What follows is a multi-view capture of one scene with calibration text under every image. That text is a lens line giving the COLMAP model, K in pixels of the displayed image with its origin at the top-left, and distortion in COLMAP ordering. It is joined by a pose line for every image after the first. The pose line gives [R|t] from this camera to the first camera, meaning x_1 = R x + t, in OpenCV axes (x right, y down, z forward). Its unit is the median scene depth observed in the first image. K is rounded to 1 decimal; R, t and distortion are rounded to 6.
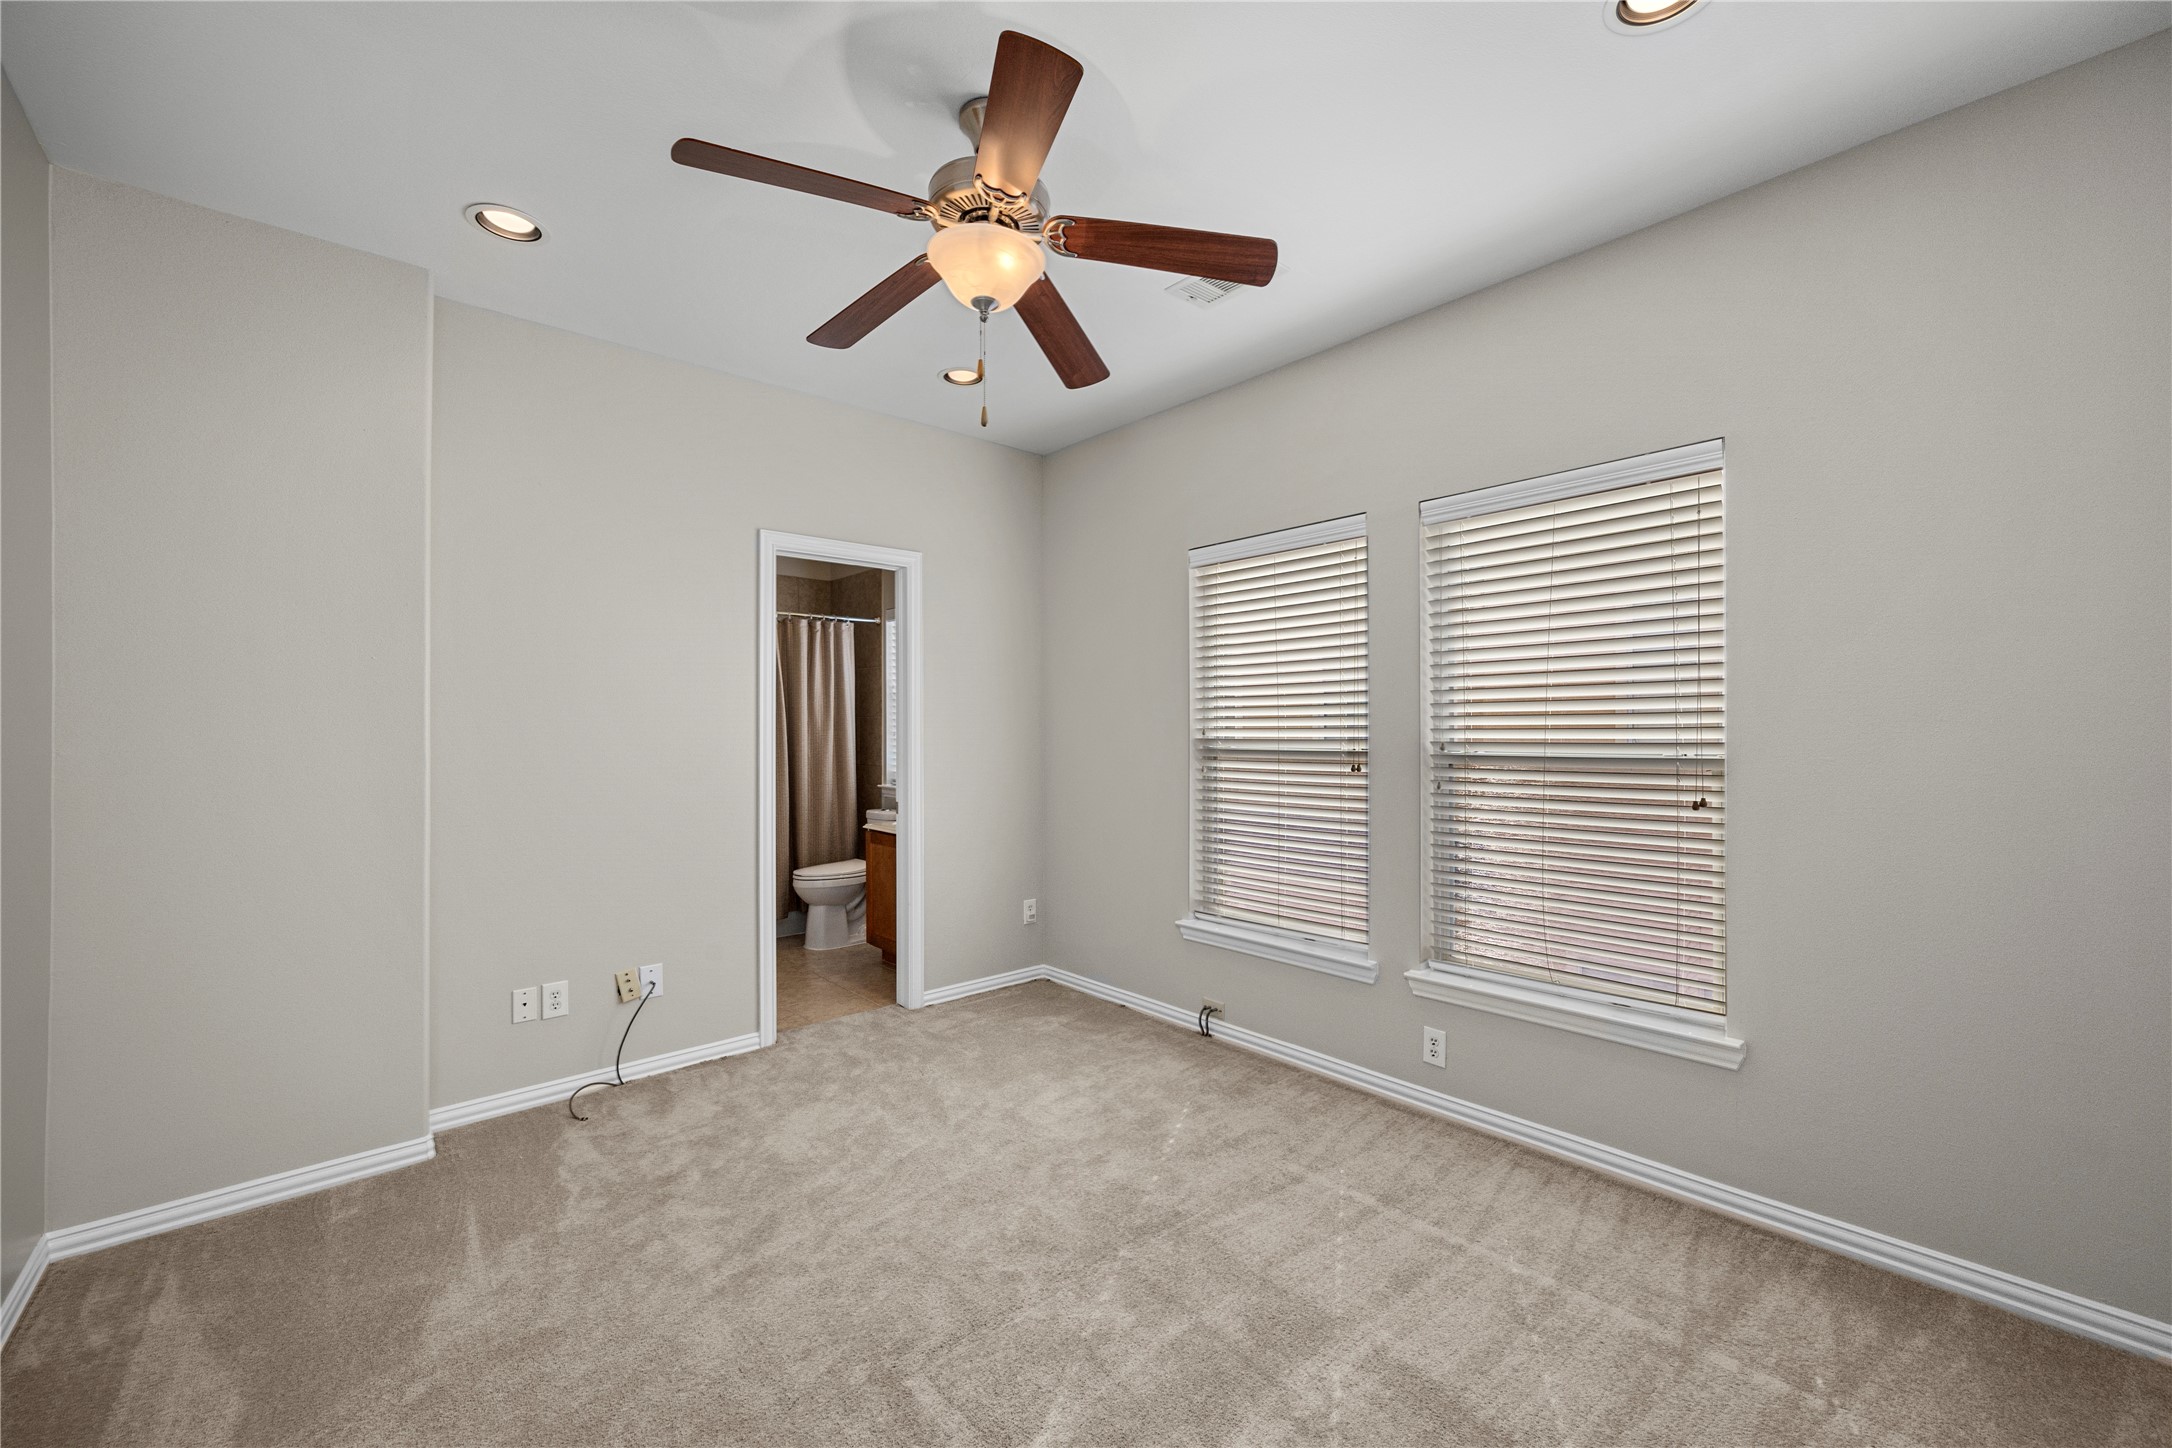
lens RADIAL K [[872.2, 0, 1088.5], [0, 872.2, 724.9], [0, 0, 1]] dist [-0.003294, 0.000320]
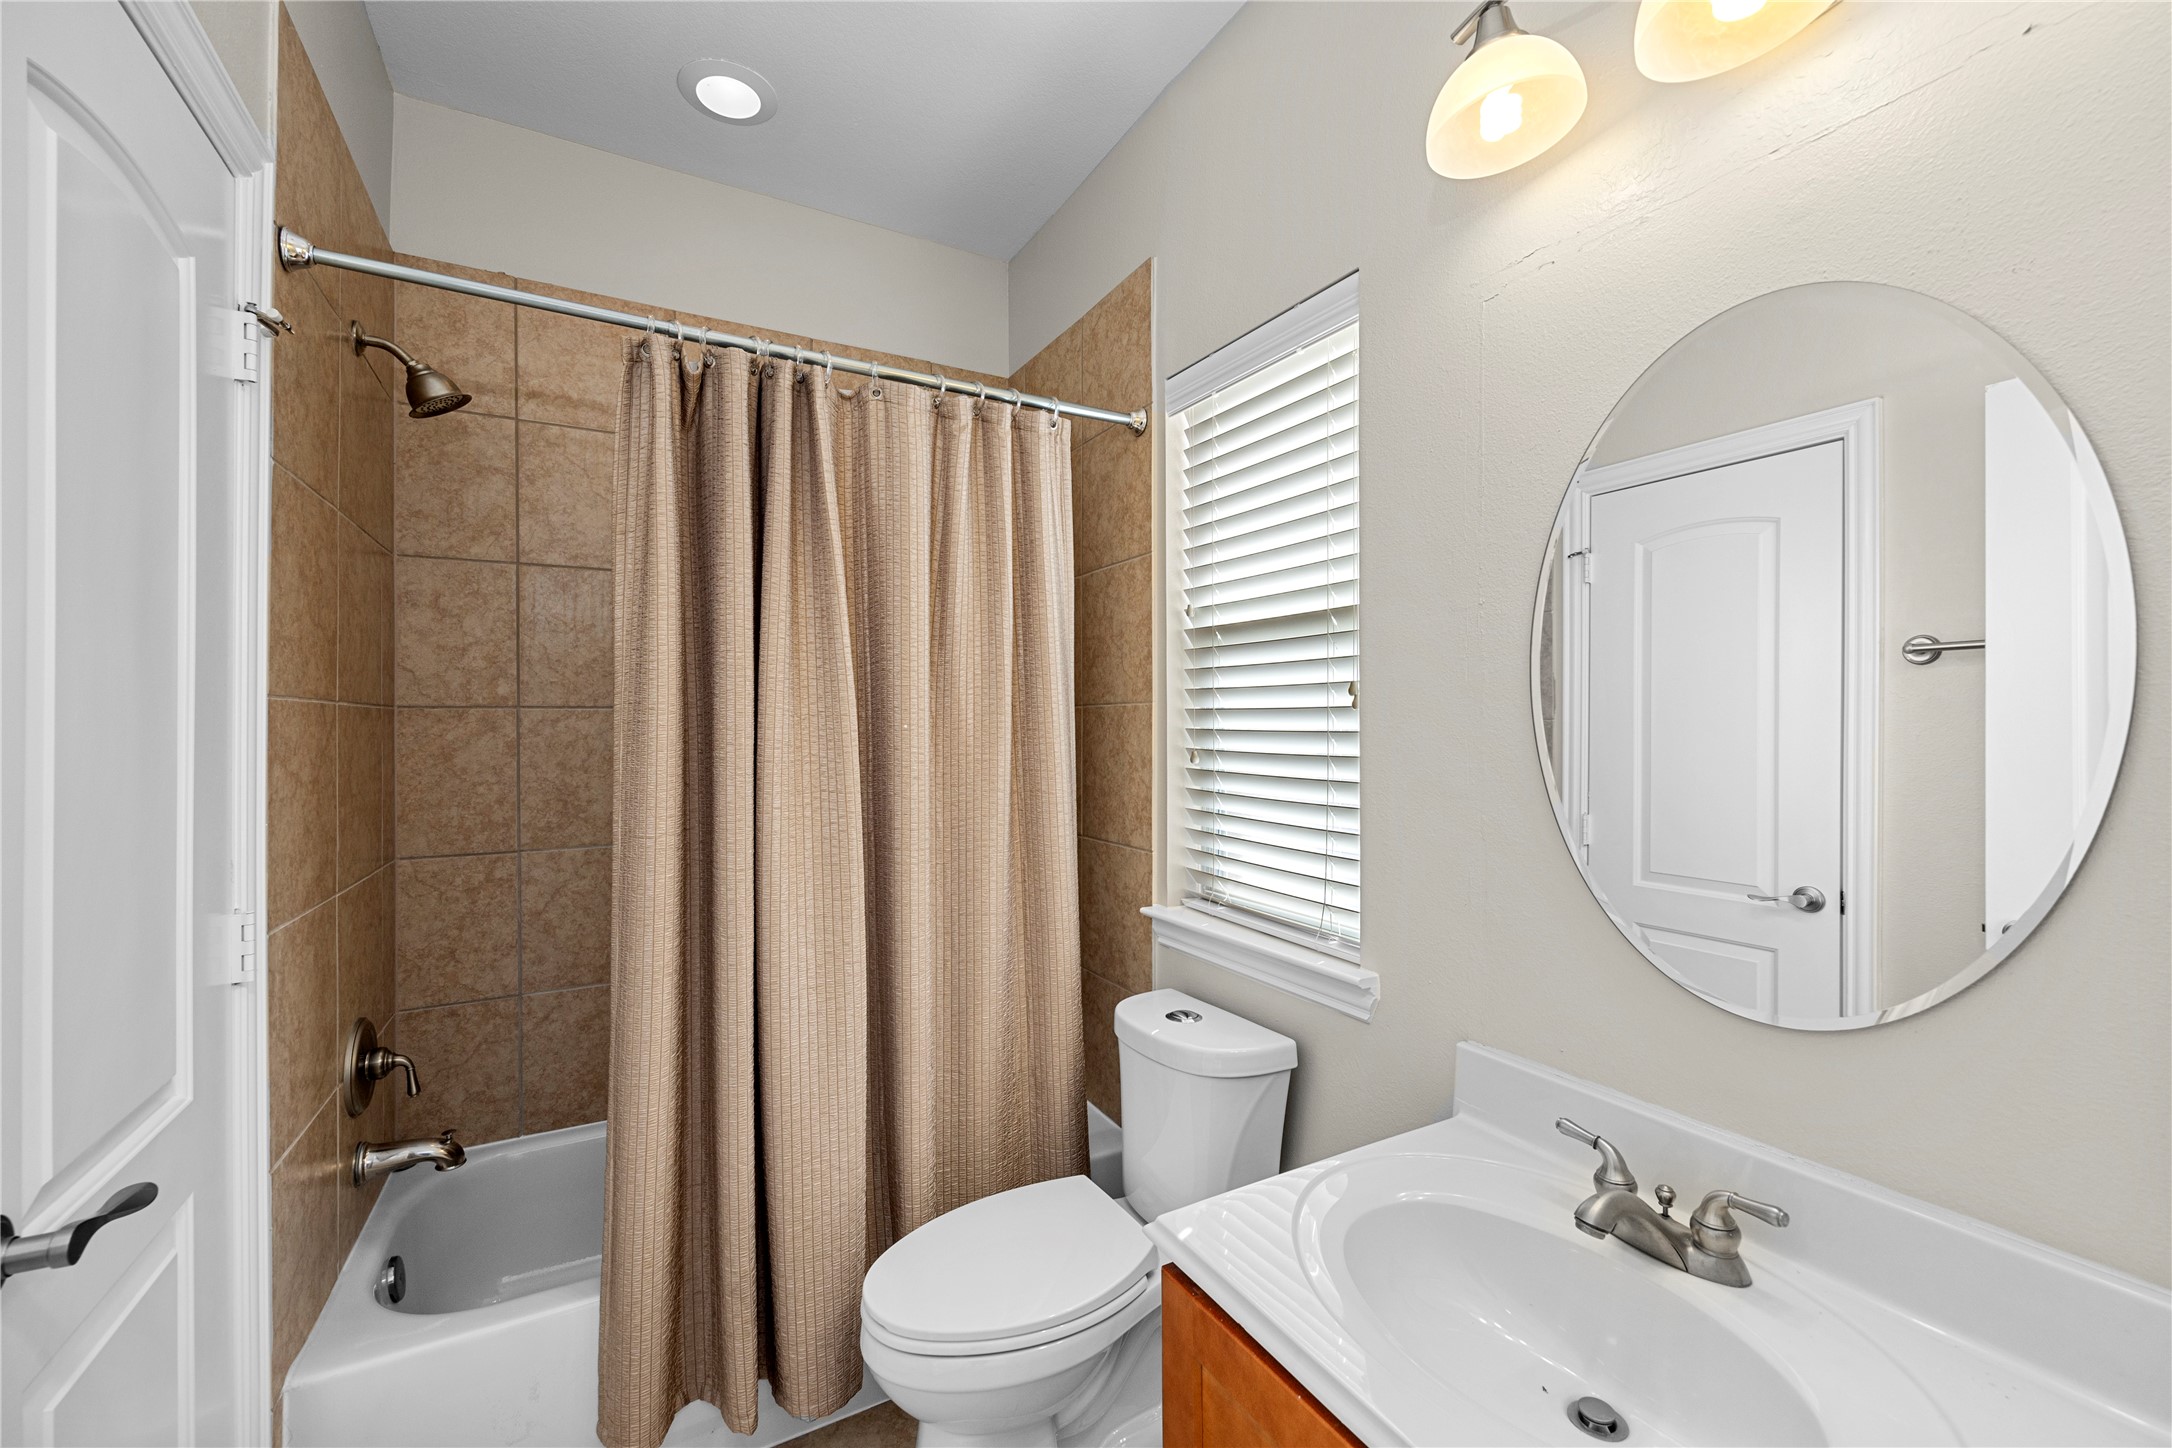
lens RADIAL K [[872.2, 0, 1084.7], [0, 872.2, 721.5], [0, 0, 1]] dist [-0.003294, 0.000320]
pose [[0.980562, -0.001671, -0.196201, -0.200034], [0.002777, 0.999982, 0.005363, -0.004955], [0.196189, -0.005804, 0.980549, 0.679788]]
